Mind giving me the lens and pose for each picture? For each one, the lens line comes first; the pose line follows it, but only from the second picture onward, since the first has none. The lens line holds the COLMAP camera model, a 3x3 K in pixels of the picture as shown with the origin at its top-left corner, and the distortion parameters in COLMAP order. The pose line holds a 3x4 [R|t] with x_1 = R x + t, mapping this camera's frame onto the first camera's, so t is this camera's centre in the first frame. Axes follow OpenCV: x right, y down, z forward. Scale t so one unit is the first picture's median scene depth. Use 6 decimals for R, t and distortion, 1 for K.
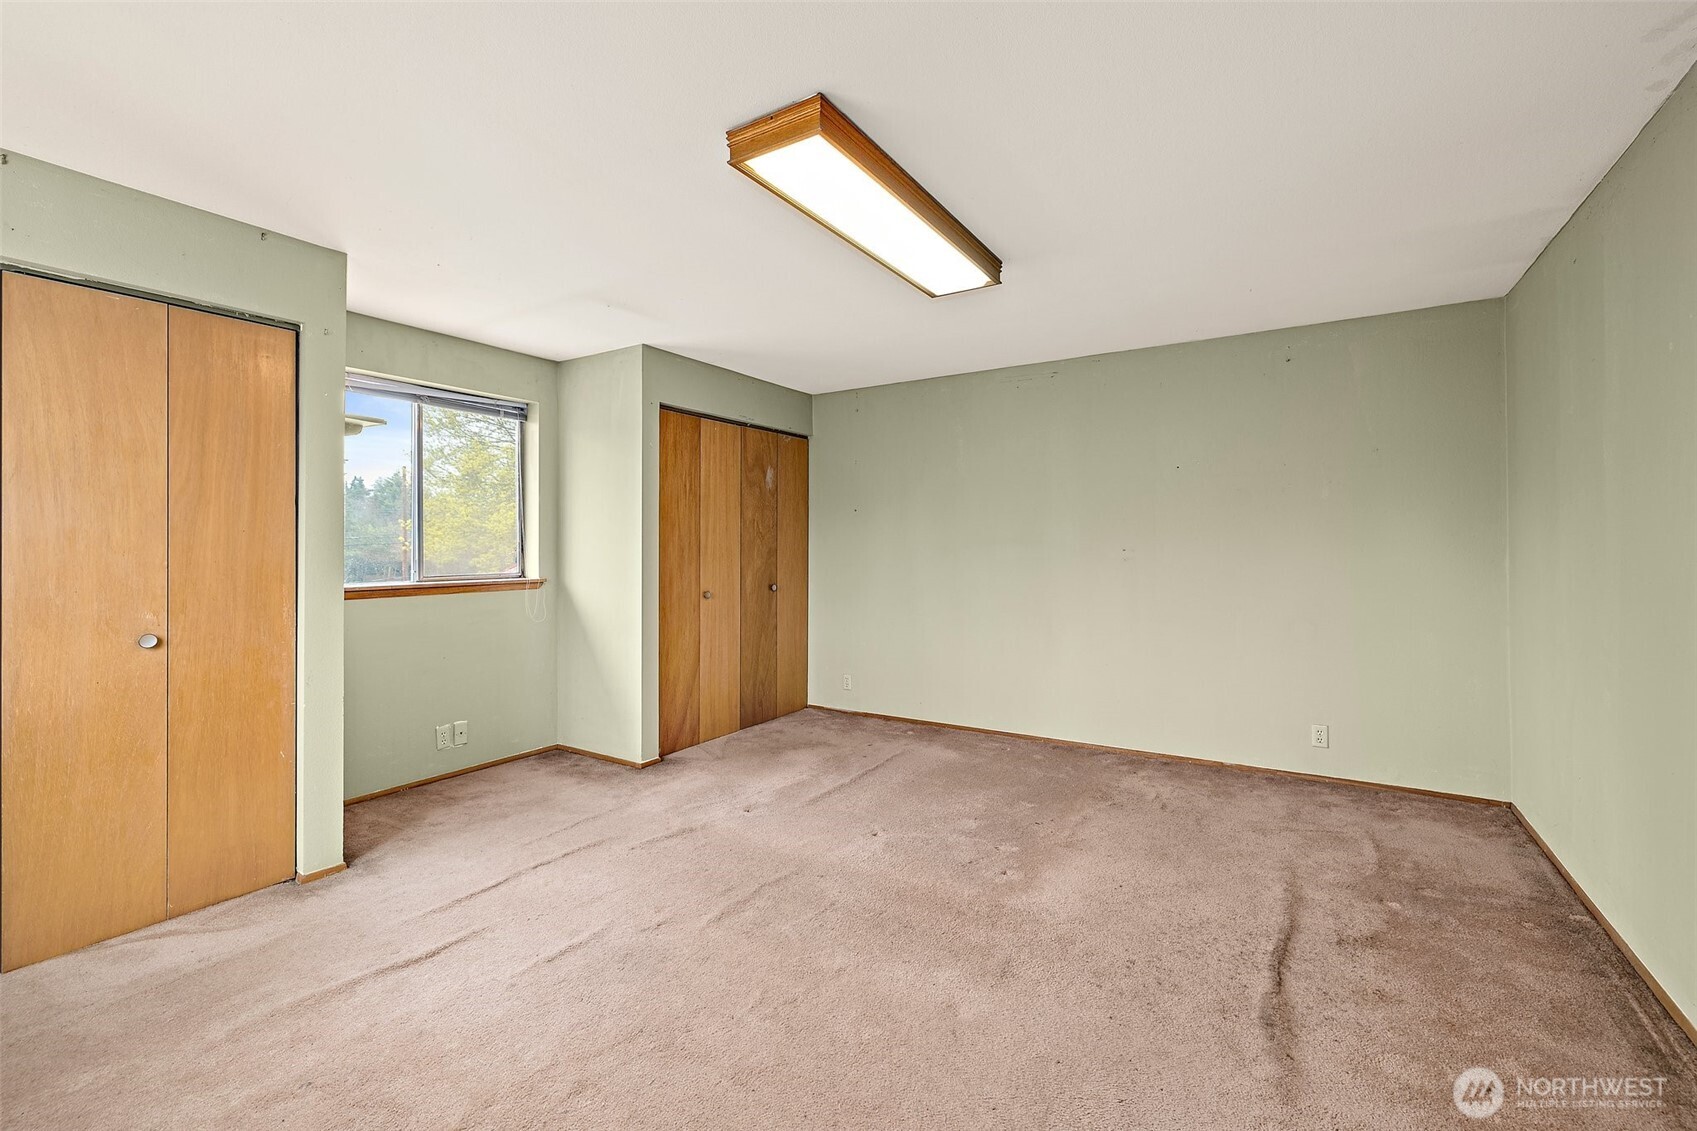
lens RADIAL K [[713.1, 0, 847.1], [0, 713.1, 547.7], [0, 0, 1]] dist [-0.000528, 0.000298]
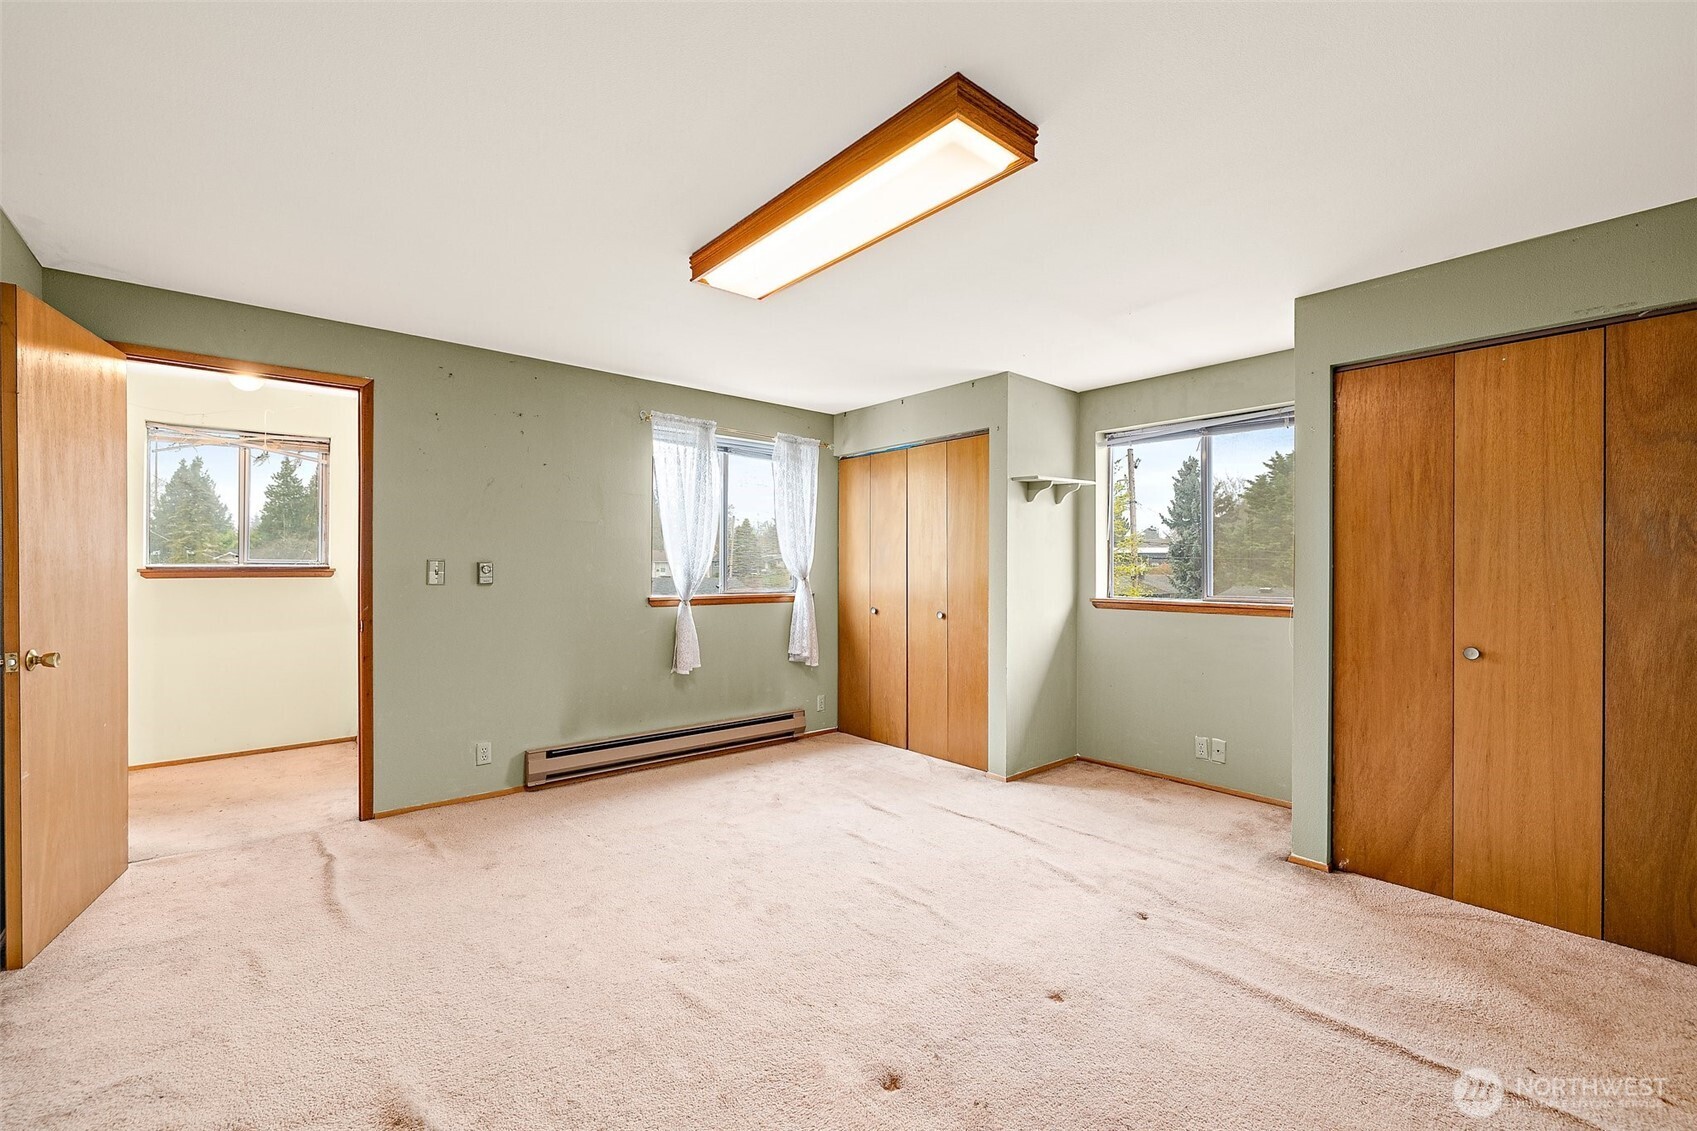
lens RADIAL K [[713.1, 0, 846.3], [0, 713.1, 569.6], [0, 0, 1]] dist [-0.000528, 0.000298]
pose [[-0.283762, 0.008808, -0.958854, 0.601703], [-0.002806, 0.999946, 0.010016, -0.007574], [0.958891, 0.005533, -0.283722, 0.802460]]
